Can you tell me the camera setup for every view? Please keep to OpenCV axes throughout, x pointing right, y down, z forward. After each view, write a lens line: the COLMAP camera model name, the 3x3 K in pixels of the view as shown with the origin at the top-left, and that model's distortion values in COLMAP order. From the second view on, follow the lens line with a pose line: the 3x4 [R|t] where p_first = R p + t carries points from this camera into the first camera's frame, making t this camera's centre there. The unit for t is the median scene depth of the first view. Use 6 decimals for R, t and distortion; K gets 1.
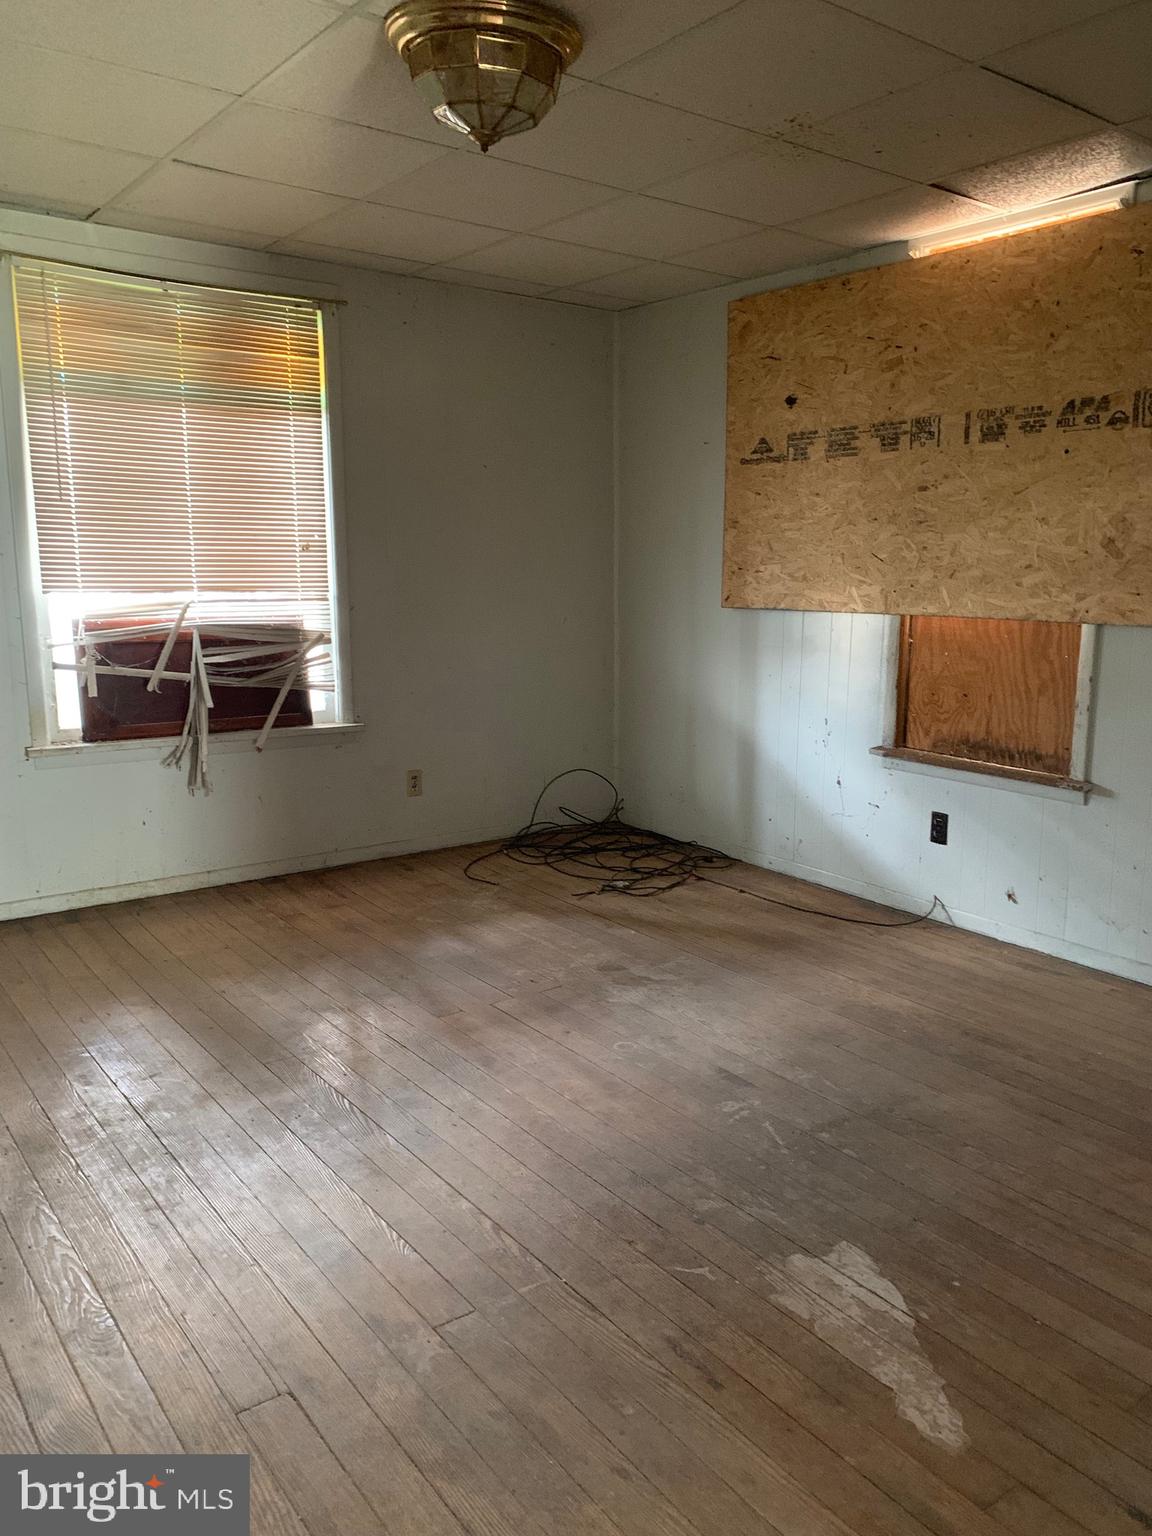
lens RADIAL K [[1173.3, 0, 577.8], [0, 1173.3, 769.1], [0, 0, 1]] dist [0.015537, -0.017266]
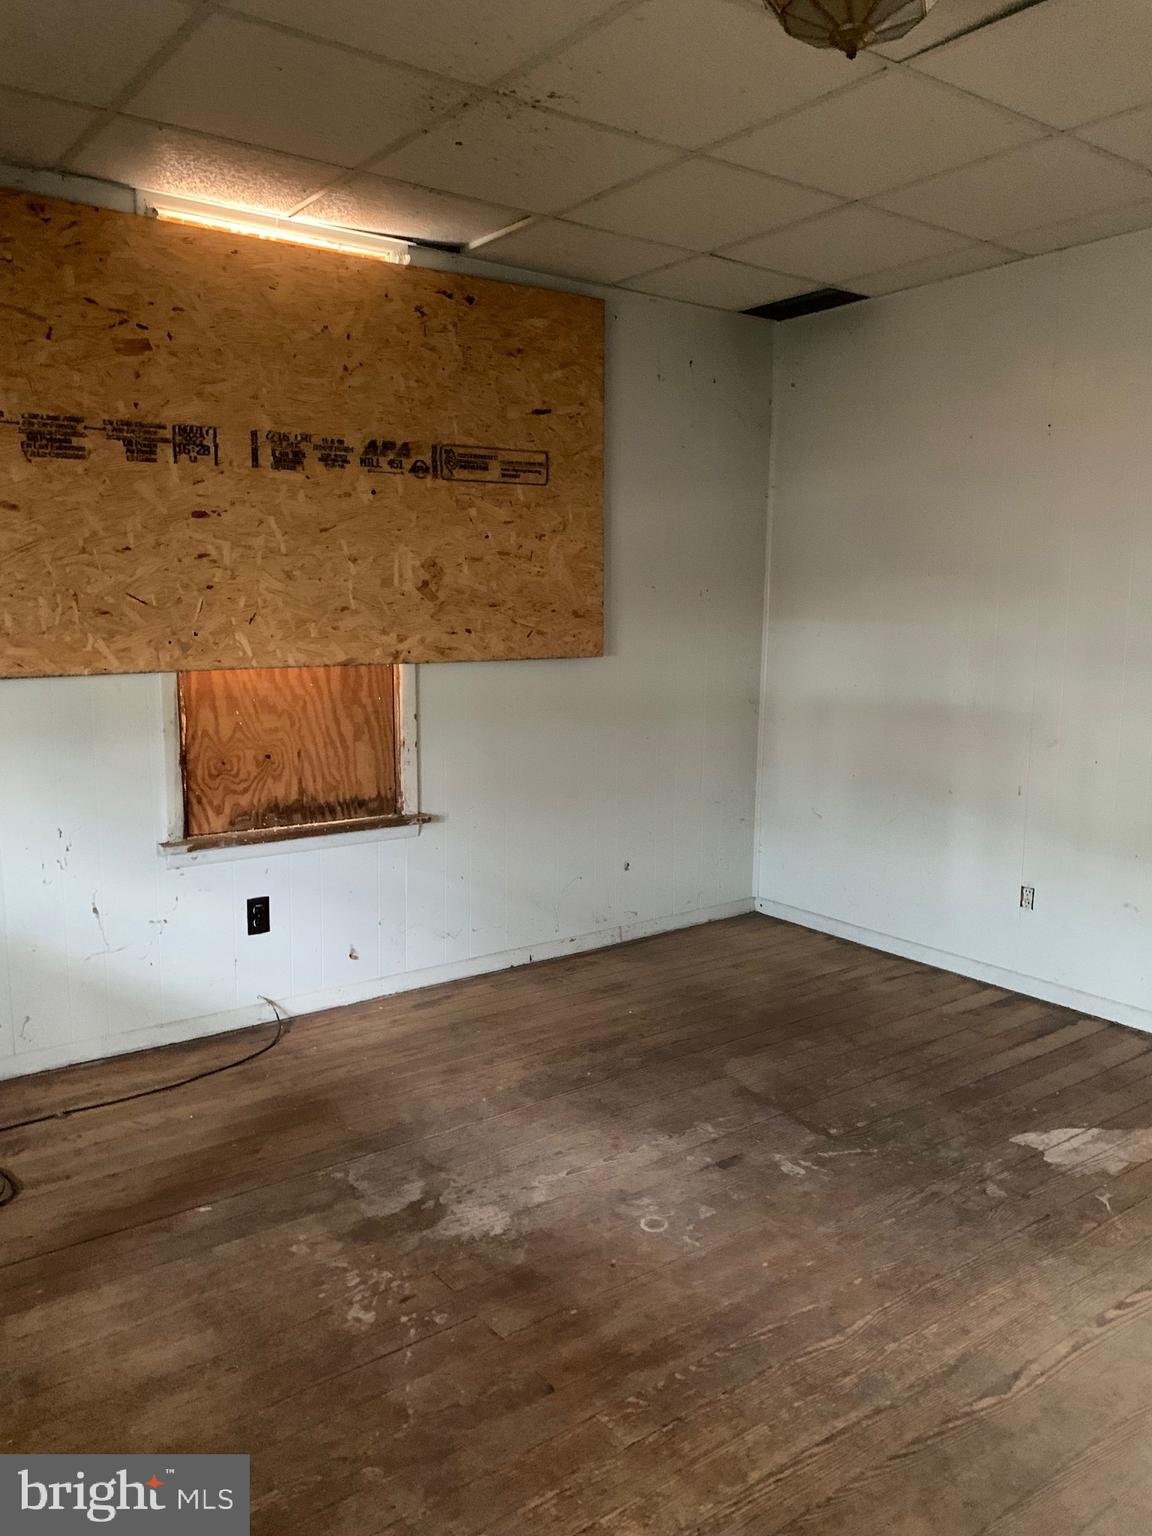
lens RADIAL K [[1173.3, 0, 582.5], [0, 1173.3, 777.4], [0, 0, 1]] dist [0.015537, -0.017266]
pose [[-0.011062, -0.163791, 0.986433, -0.571252], [0.173897, 0.971146, 0.163203, -0.160022], [-0.984702, 0.173343, 0.017740, 0.810704]]
